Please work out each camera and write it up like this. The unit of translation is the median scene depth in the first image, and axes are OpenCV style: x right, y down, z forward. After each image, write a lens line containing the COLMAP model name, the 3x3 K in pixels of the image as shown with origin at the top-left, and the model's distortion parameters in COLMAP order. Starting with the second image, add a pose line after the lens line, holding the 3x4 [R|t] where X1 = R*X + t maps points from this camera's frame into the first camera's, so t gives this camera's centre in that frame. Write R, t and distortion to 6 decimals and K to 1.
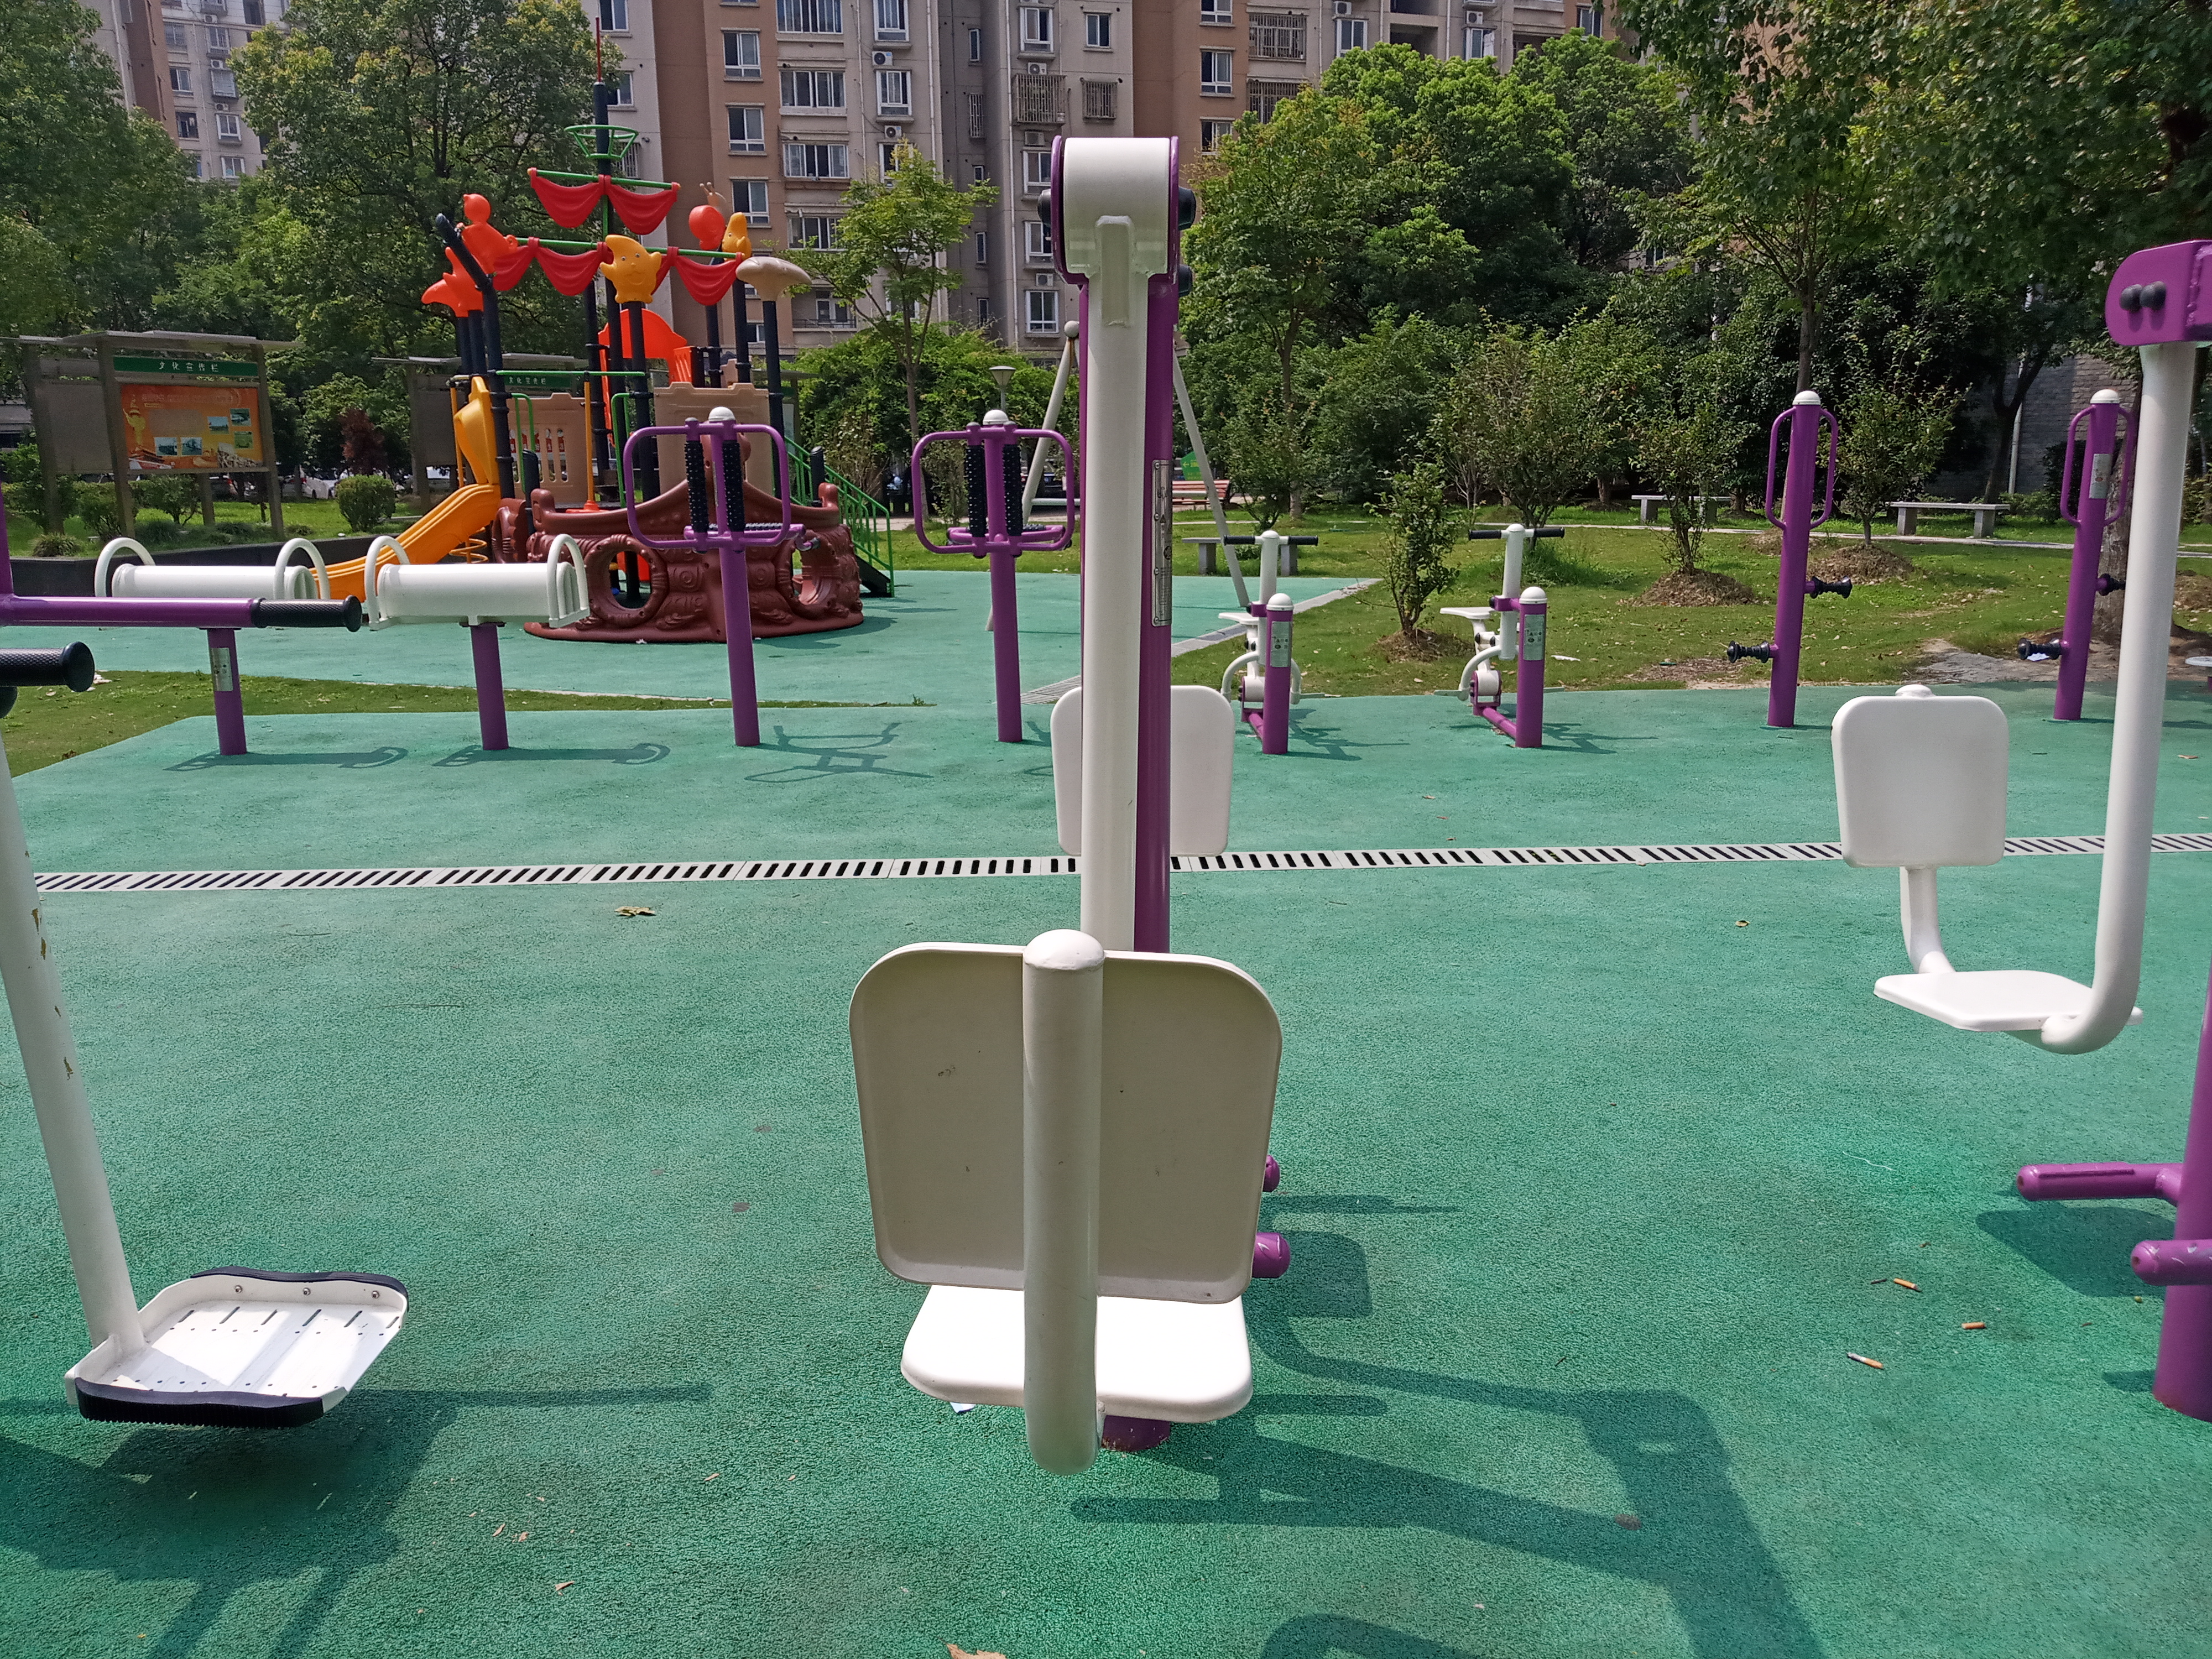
lens RADIAL K [[1703.4, 0, 1105.3], [0, 1703.4, 849.9], [0, 0, 1]] dist [0.017607, -0.033552]
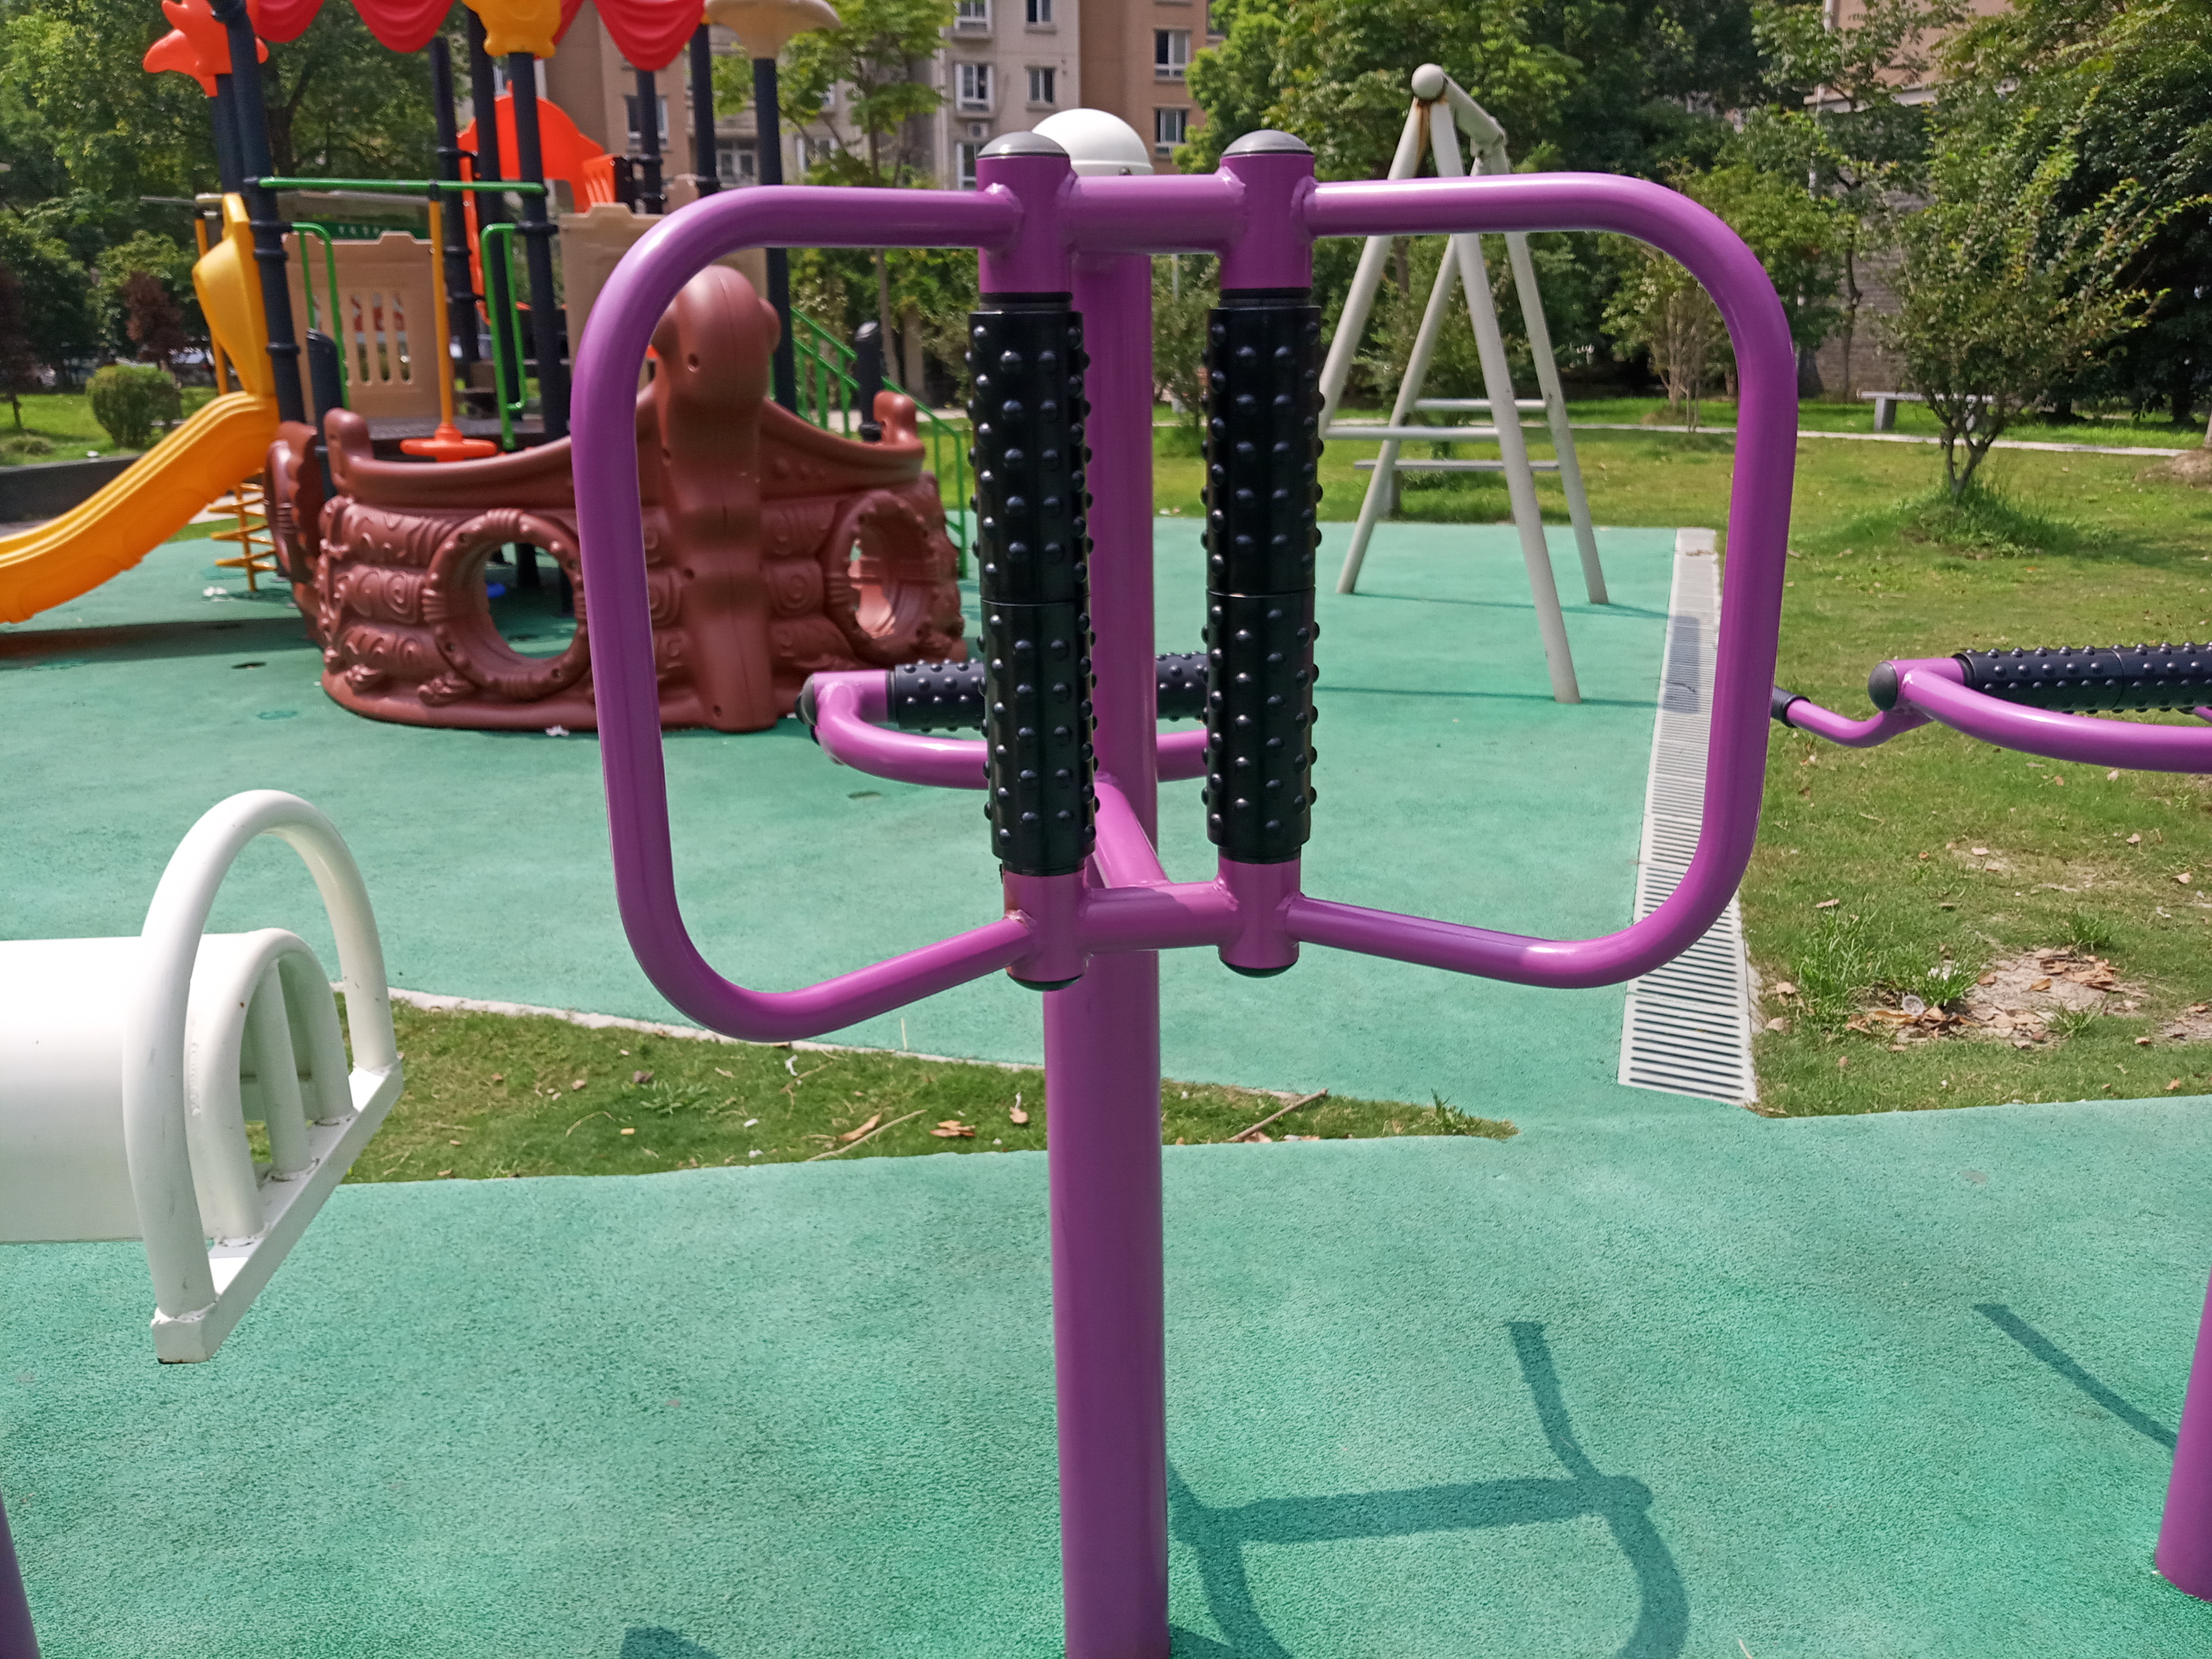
lens RADIAL K [[1703.4, 0, 1103.4], [0, 1703.4, 867.1], [0, 0, 1]] dist [0.017607, -0.033552]
pose [[0.998397, -0.013880, 0.054866, -0.077667], [0.009709, 0.997093, 0.075577, -0.064217], [-0.055755, -0.074923, 0.995629, 0.271925]]
